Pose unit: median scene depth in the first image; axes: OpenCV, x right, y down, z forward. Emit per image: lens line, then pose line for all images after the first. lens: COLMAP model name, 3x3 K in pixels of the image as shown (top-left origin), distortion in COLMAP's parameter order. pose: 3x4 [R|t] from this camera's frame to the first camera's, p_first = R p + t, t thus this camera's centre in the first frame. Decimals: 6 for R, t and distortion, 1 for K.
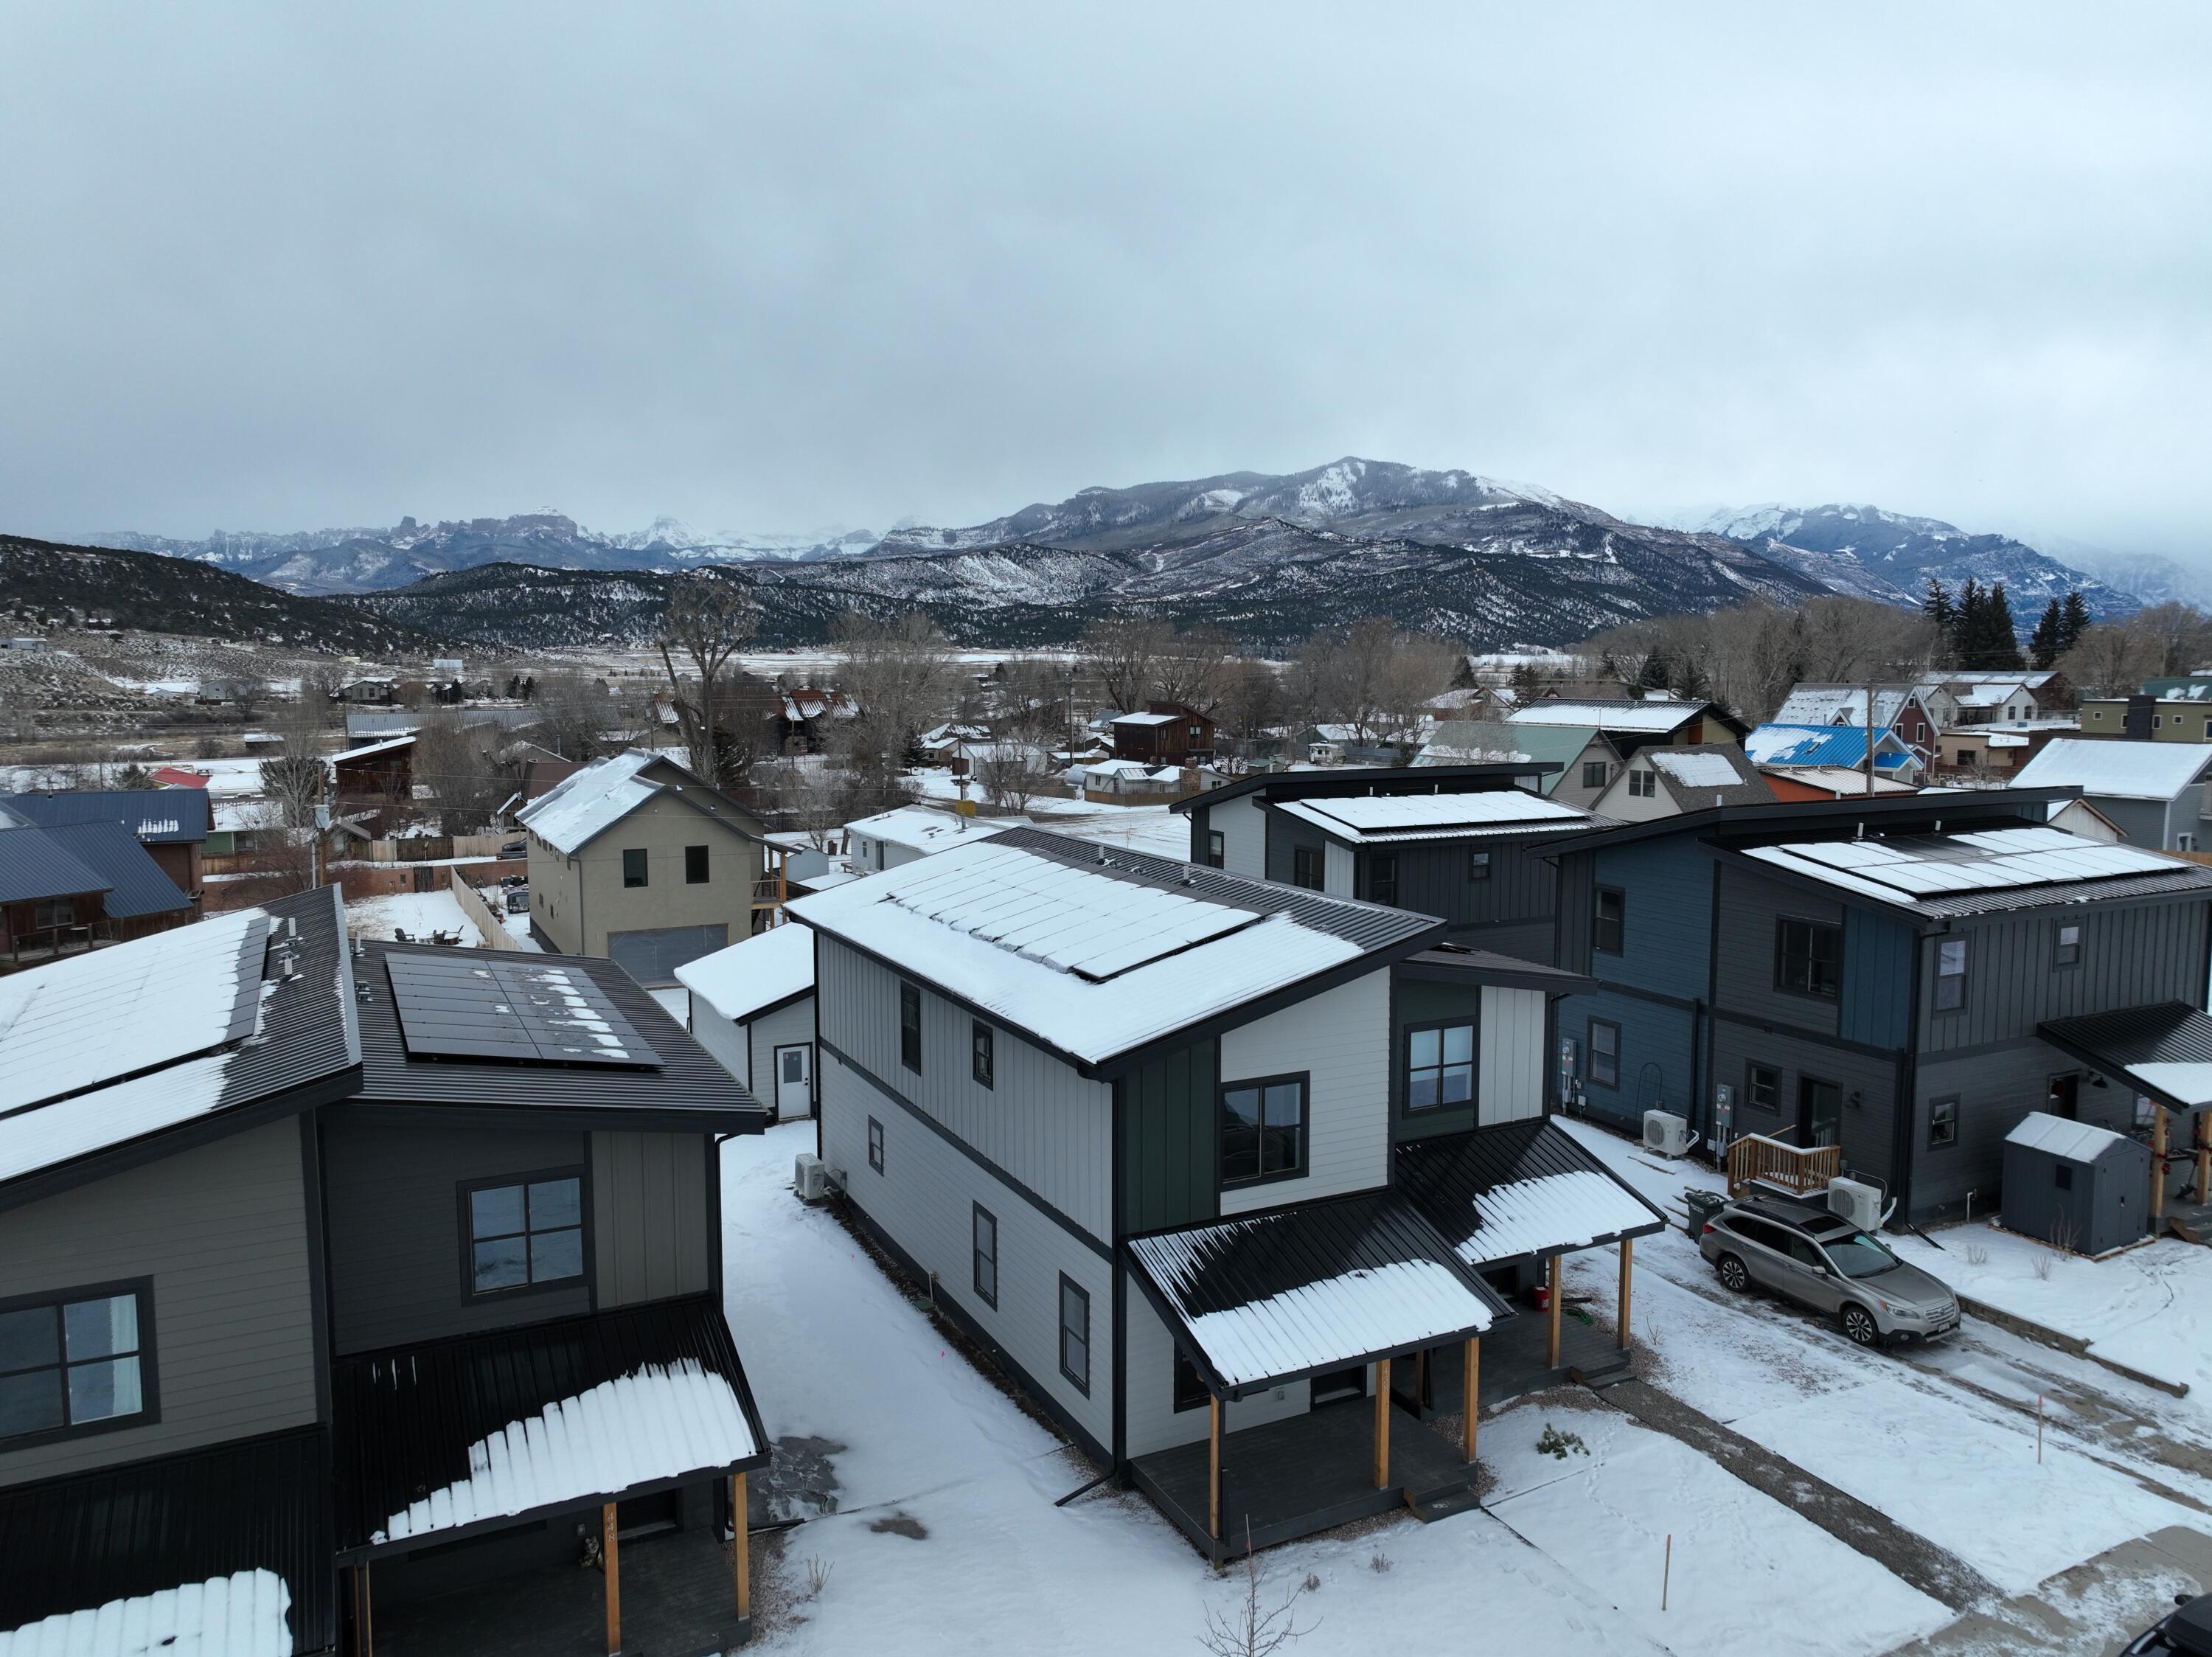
lens RADIAL K [[1553.9, 0, 1114.4], [0, 1553.9, 827.7], [0, 0, 1]] dist [0.010536, -0.003724]
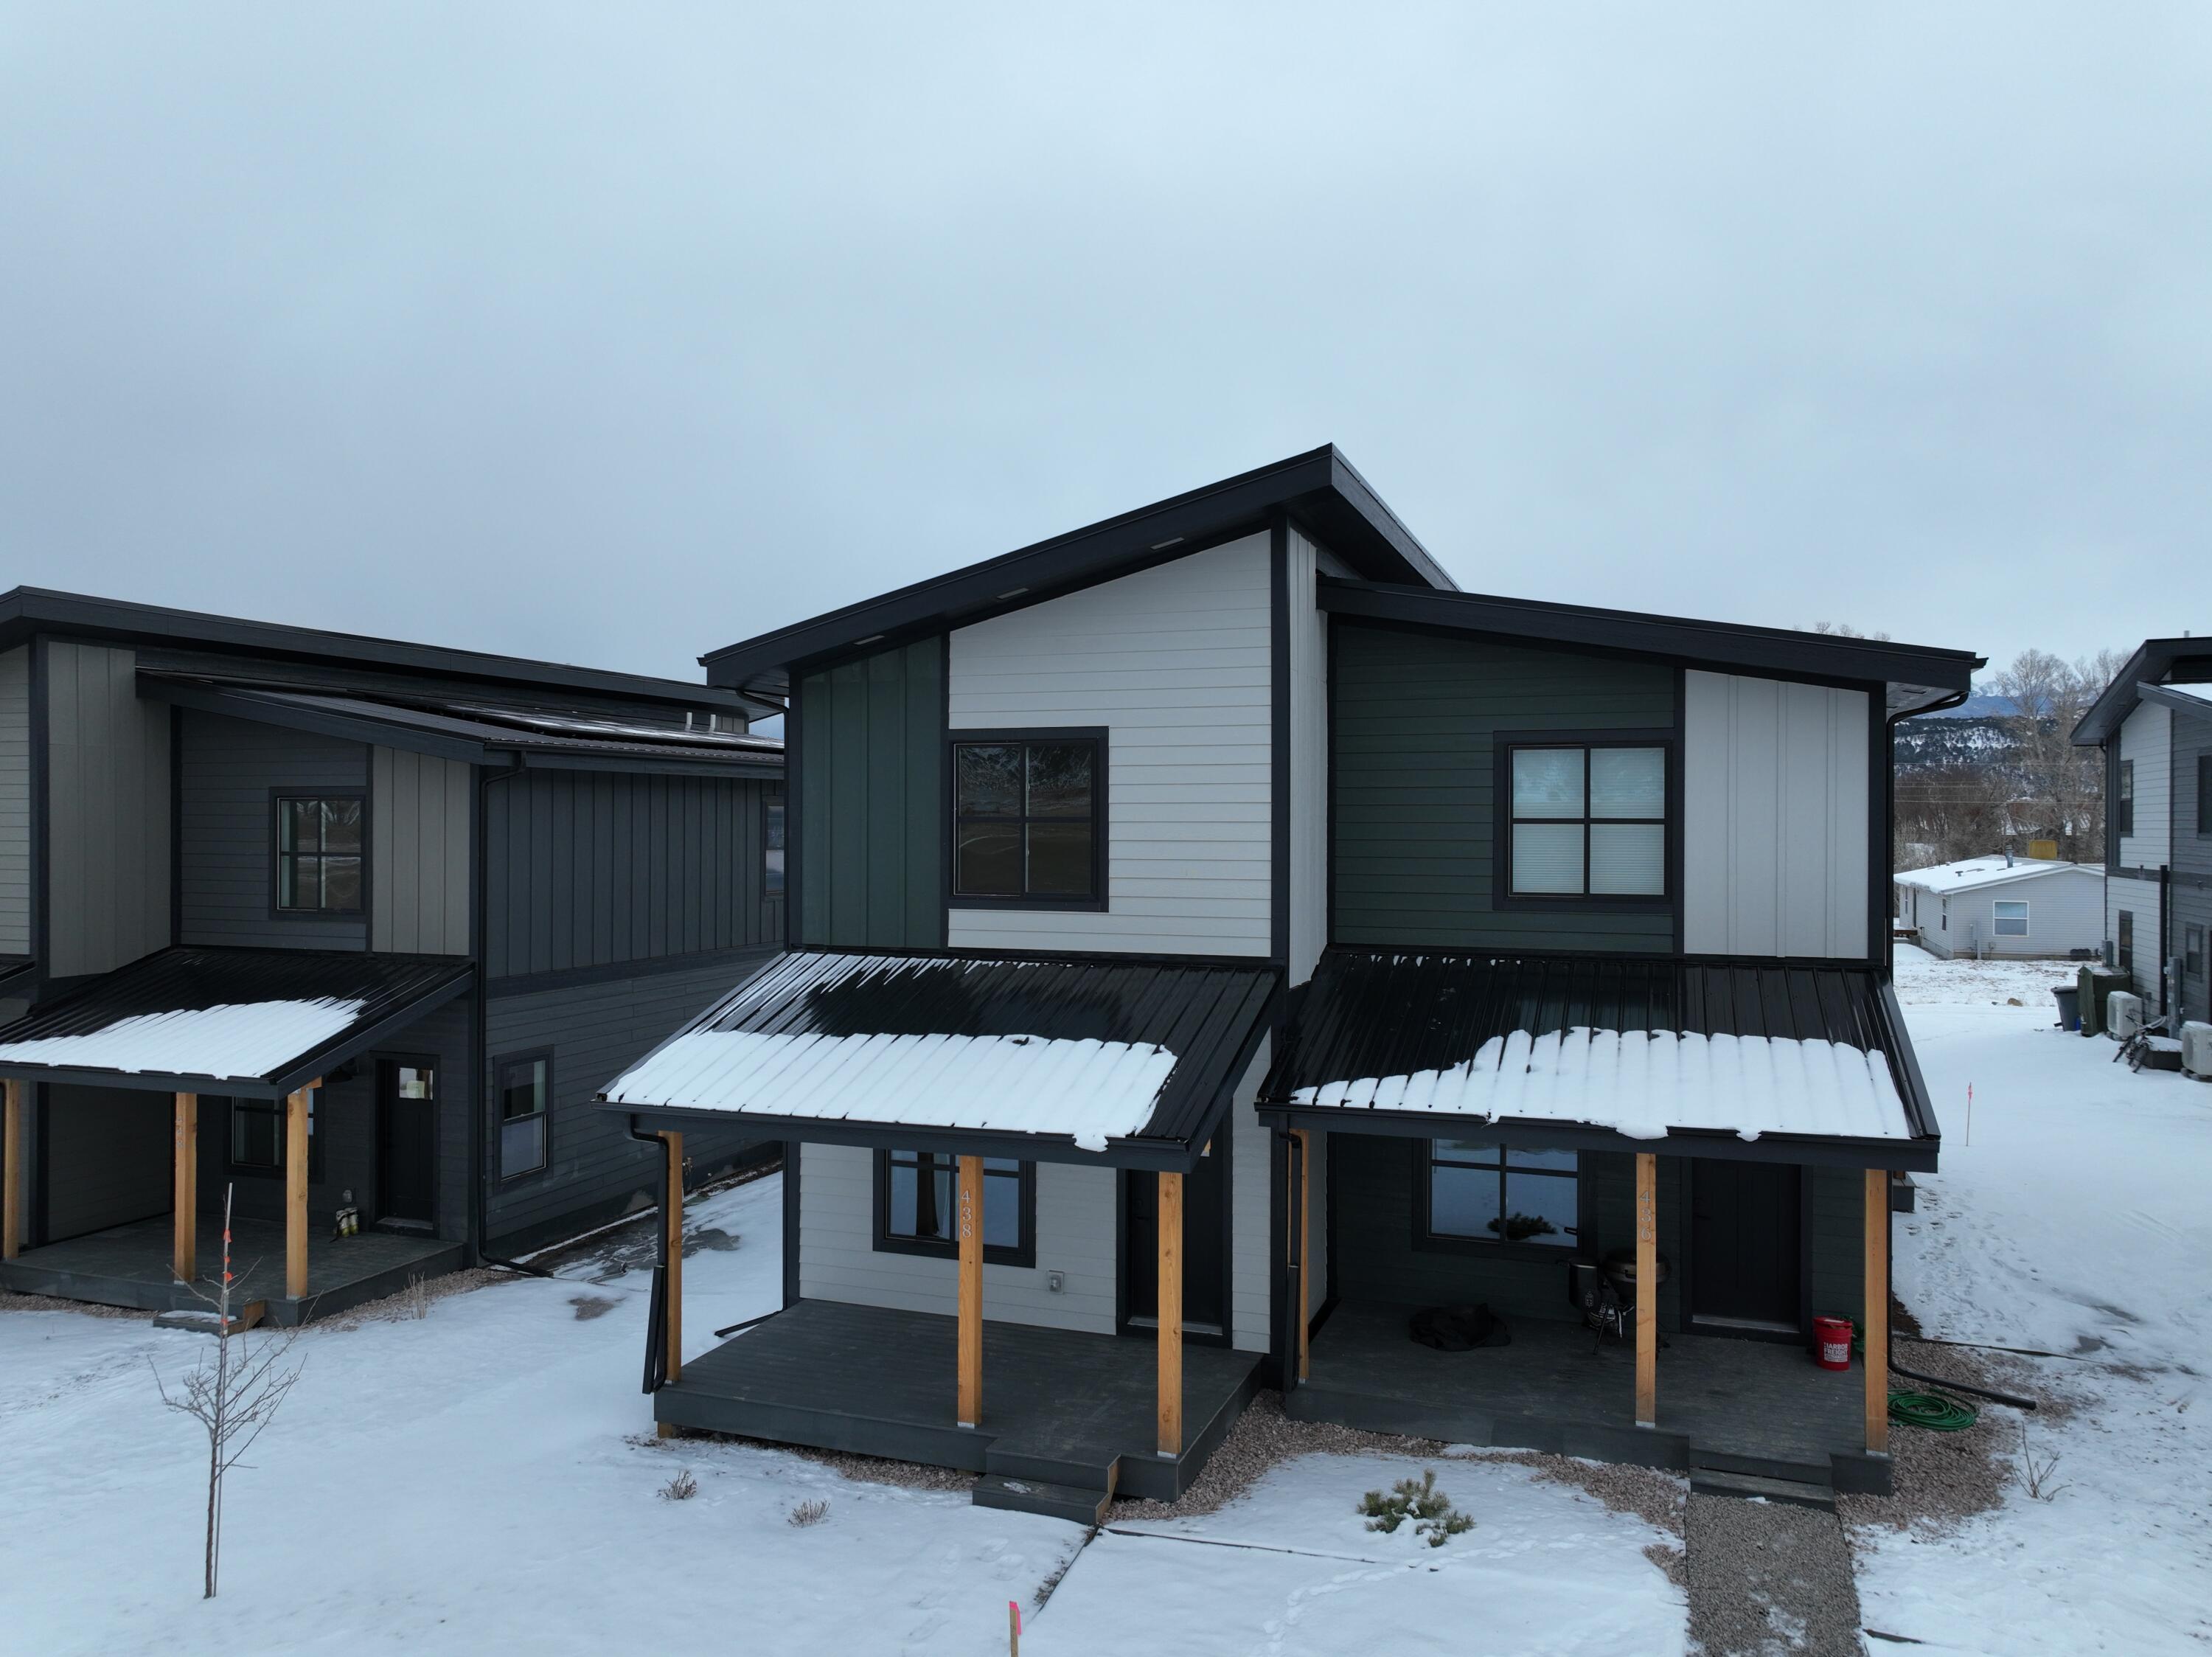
lens RADIAL K [[1553.9, 0, 1113.0], [0, 1553.9, 818.5], [0, 0, 1]] dist [0.010536, -0.003724]
pose [[0.685108, -0.000148, -0.728442, 0.554630], [-0.076723, 0.994423, -0.072361, 0.232650], [0.724390, 0.105463, 0.681276, 0.602134]]
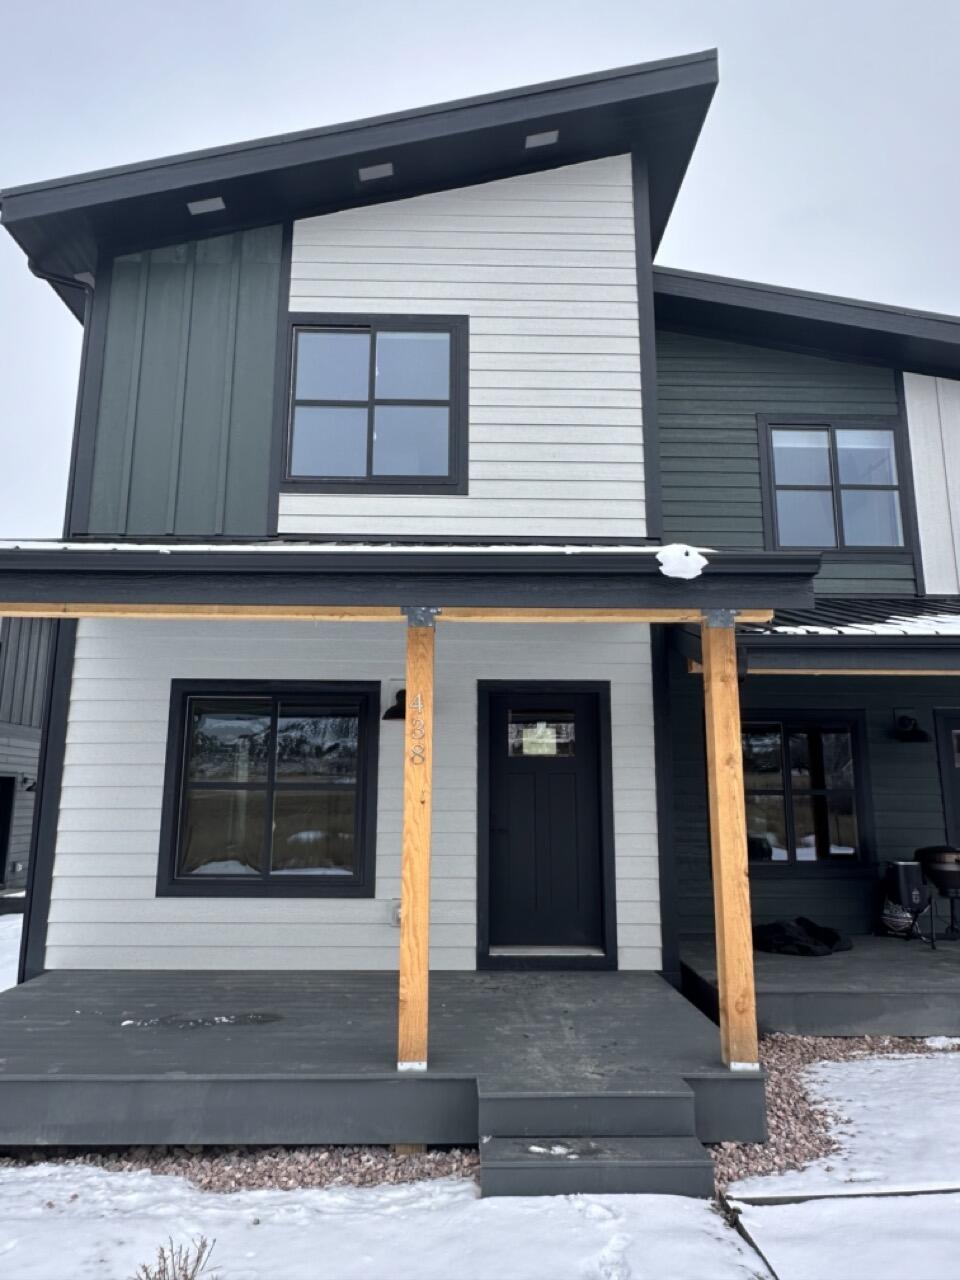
lens RADIAL K [[834.4, 0, 470.3], [0, 834.4, 636.2], [0, 0, 1]] dist [-0.004572, 0.001551]
pose [[0.899610, -0.079386, -0.429419, 0.249269], [-0.050138, 0.958058, -0.282153, 0.356852], [0.433807, 0.275358, 0.857898, 0.765329]]
